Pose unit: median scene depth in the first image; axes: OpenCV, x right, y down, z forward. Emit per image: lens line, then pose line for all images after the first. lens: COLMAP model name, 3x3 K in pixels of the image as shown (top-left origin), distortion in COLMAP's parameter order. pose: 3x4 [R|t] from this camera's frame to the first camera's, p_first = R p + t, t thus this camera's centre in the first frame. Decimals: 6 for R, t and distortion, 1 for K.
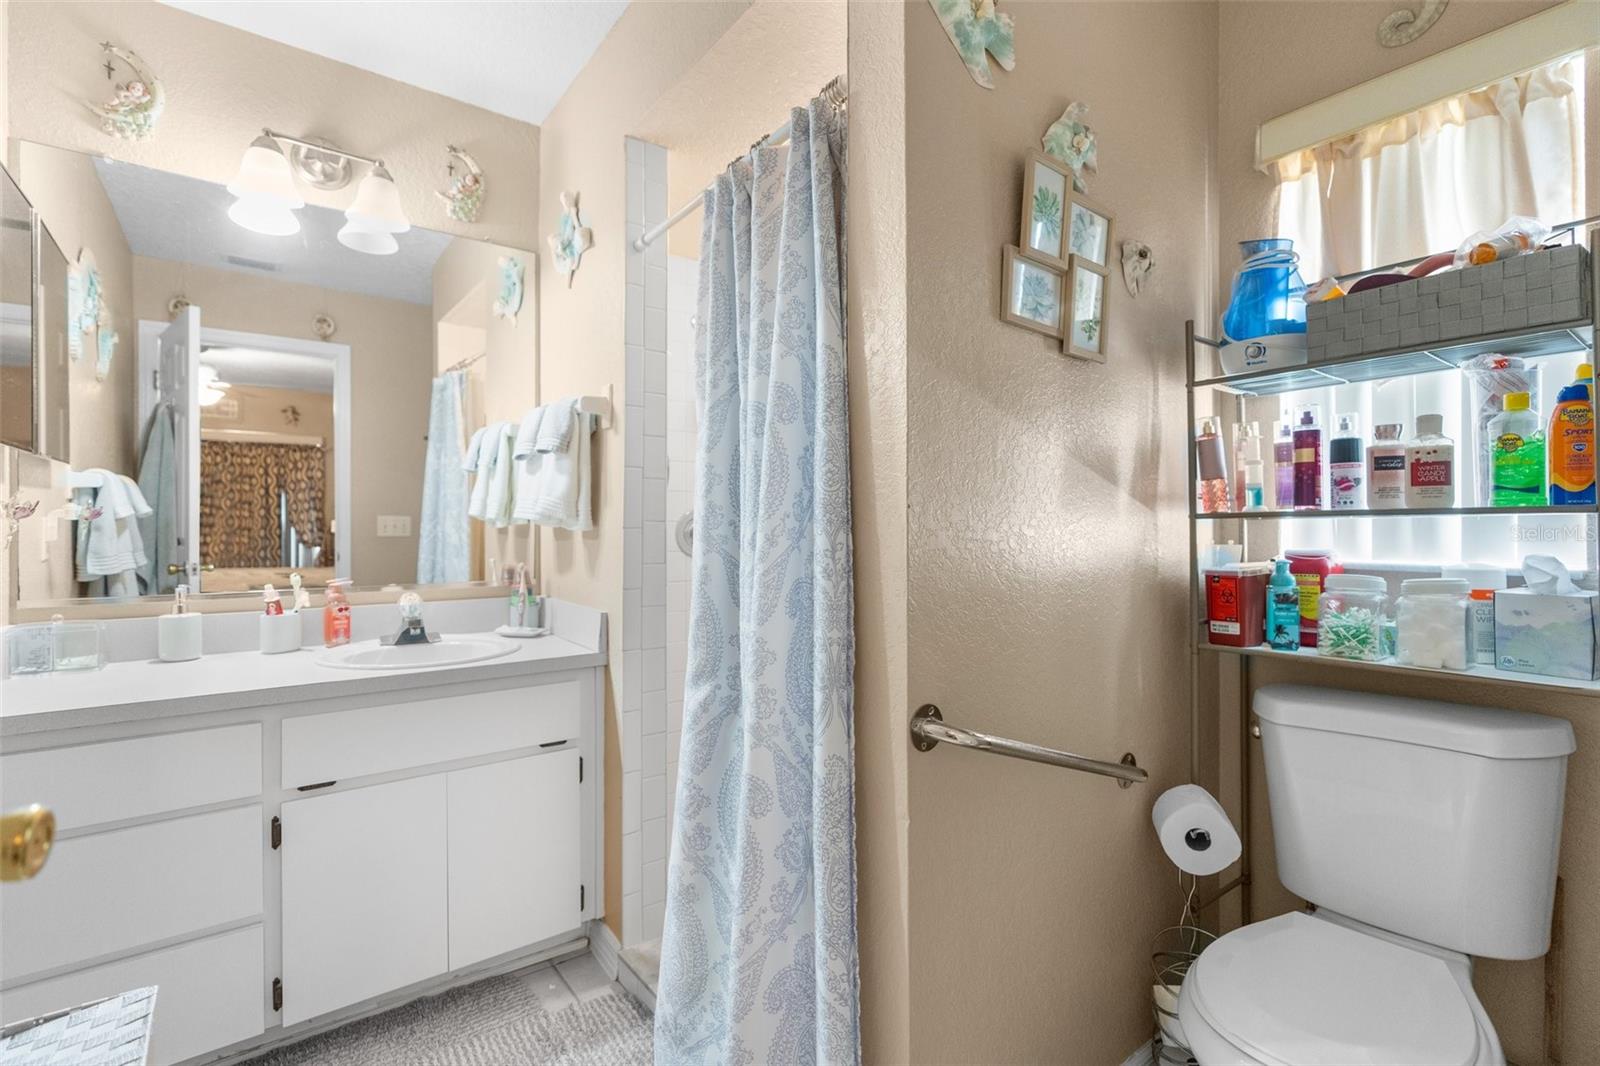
lens RADIAL K [[735.2, 0, 800.0], [0, 735.2, 533.0], [0, 0, 1]] dist [-0.002326, -0.000263]
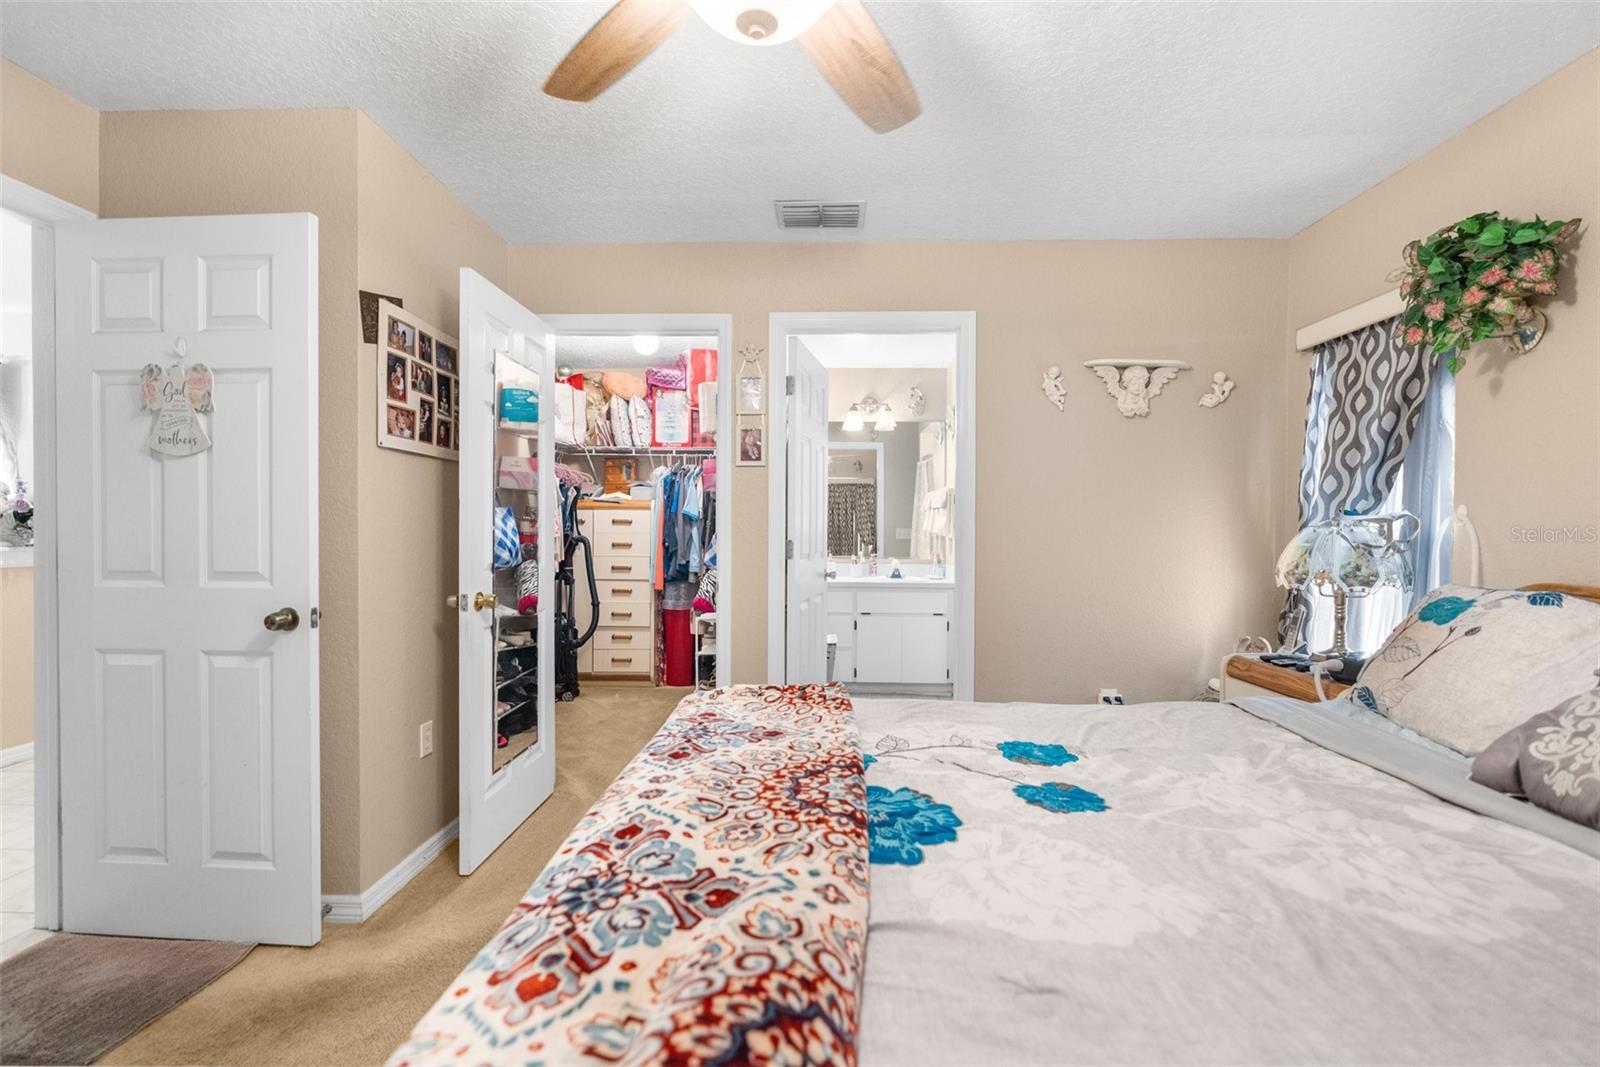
lens RADIAL K [[740.8, 0, 782.1], [0, 740.8, 536.7], [0, 0, 1]] dist [-0.000743, 0.000005]
pose [[0.761221, 0.007676, -0.648447, 0.924784], [-0.007786, 0.999966, 0.002697, -0.008034], [0.648446, 0.002995, 0.761255, -1.357268]]
